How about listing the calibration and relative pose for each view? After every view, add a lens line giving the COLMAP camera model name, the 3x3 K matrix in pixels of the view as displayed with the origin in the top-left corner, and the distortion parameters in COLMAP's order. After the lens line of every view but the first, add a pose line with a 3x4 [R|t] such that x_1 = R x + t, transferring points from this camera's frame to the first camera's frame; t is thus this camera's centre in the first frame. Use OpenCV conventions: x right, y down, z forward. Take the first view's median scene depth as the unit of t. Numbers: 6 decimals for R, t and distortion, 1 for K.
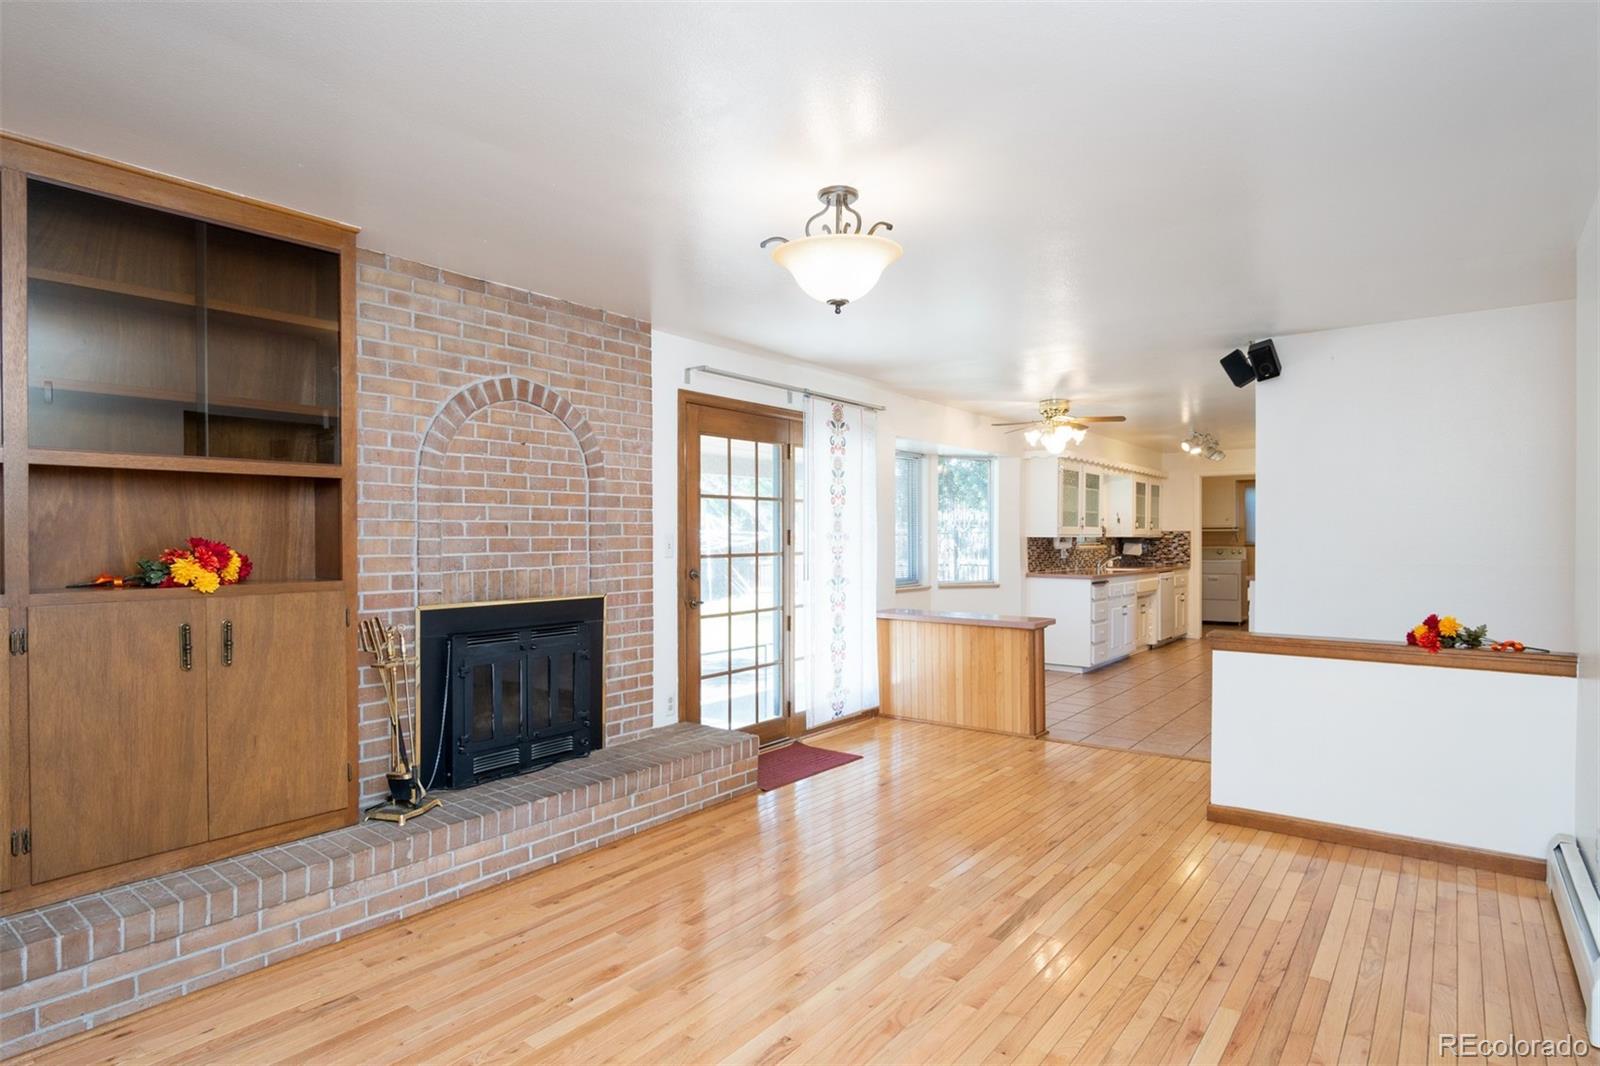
lens RADIAL K [[849.4, 0, 797.5], [0, 849.4, 531.1], [0, 0, 1]] dist [-0.018431, 0.003932]
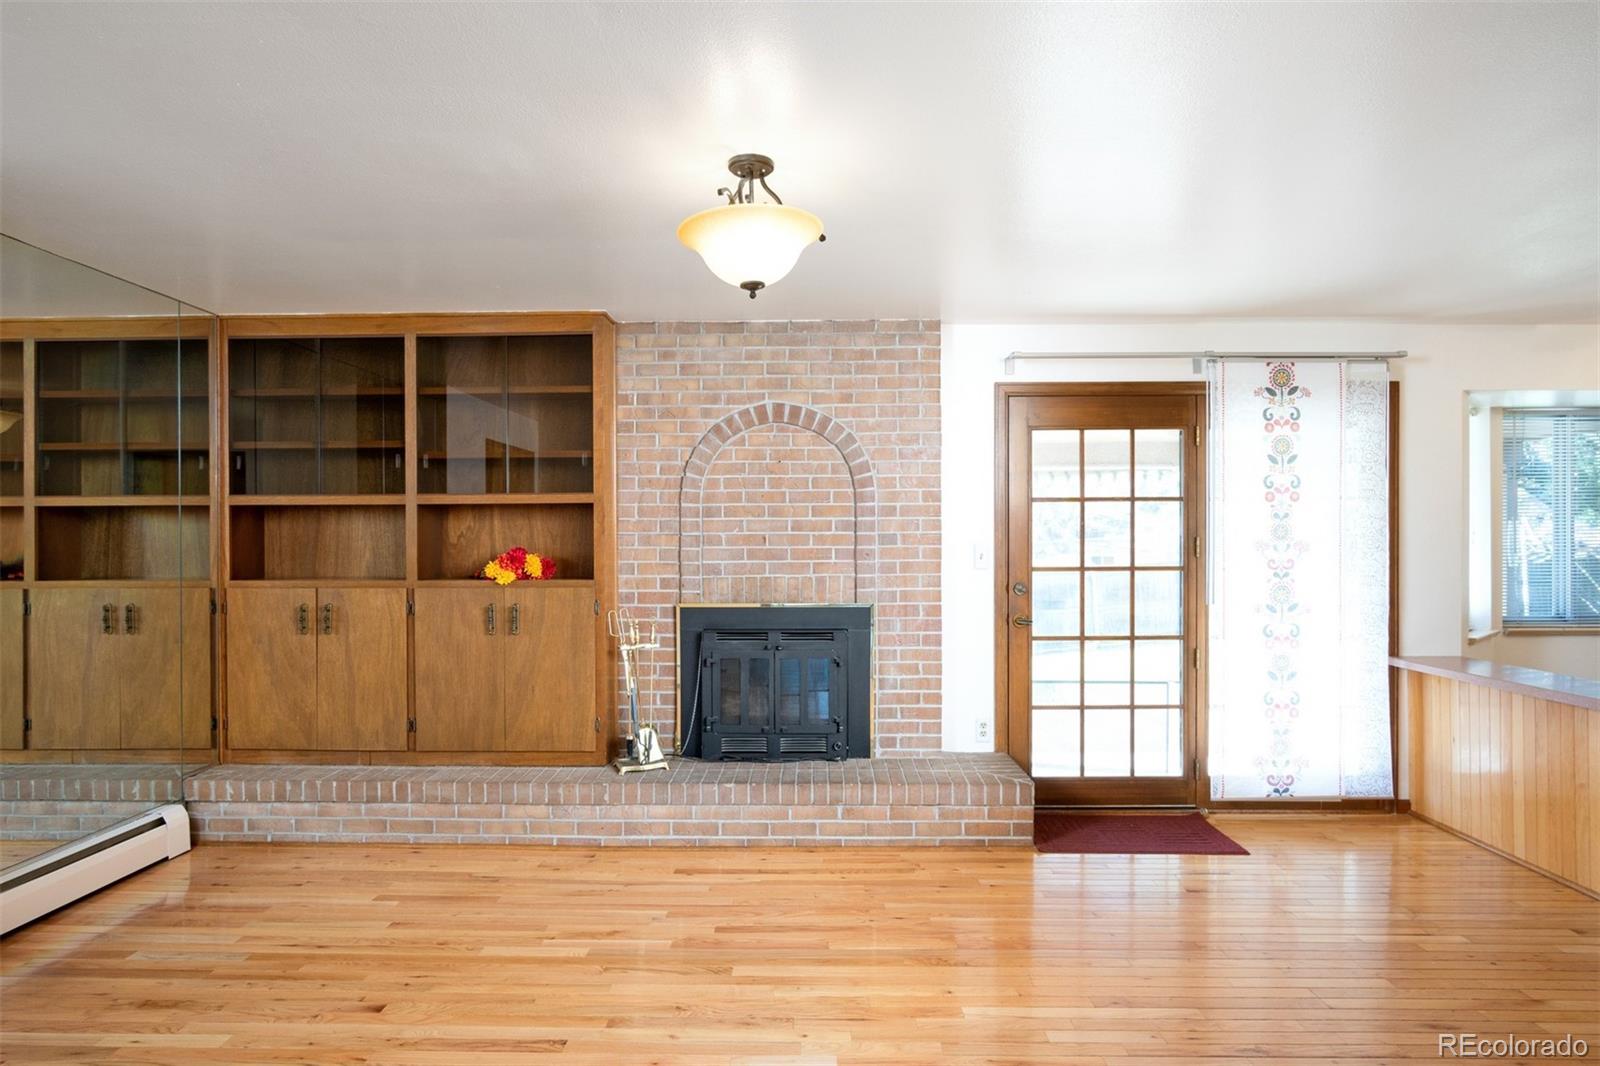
lens RADIAL K [[849.4, 0, 800.7], [0, 849.4, 539.3], [0, 0, 1]] dist [-0.018431, 0.003932]
pose [[0.598994, -0.005680, -0.800734, 0.591352], [0.006351, 0.999977, -0.002342, -0.000113], [0.800728, -0.003683, 0.599016, 0.377788]]
